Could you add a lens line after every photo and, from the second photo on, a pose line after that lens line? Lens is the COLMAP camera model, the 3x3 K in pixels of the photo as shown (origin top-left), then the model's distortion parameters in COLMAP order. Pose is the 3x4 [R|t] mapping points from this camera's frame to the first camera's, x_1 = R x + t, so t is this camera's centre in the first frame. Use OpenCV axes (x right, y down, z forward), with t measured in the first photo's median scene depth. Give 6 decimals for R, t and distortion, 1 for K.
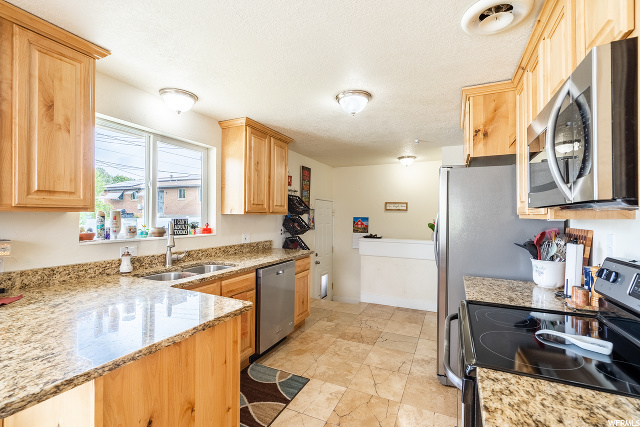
lens RADIAL K [[291.7, 0, 319.4], [0, 291.7, 214.2], [0, 0, 1]] dist [-0.000924, 0.000055]
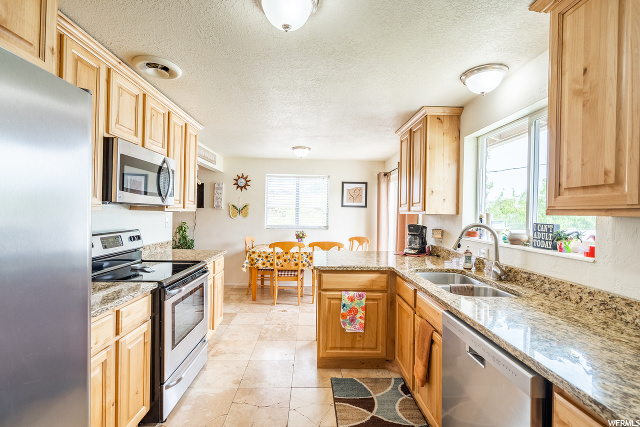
lens RADIAL K [[291.7, 0, 319.5], [0, 291.7, 213.4], [0, 0, 1]] dist [-0.000924, 0.000055]
pose [[-0.895453, -0.019364, -0.444736, 0.256401], [-0.017794, 0.999812, -0.007704, 0.006917], [0.444801, 0.001015, -0.895629, 1.328817]]
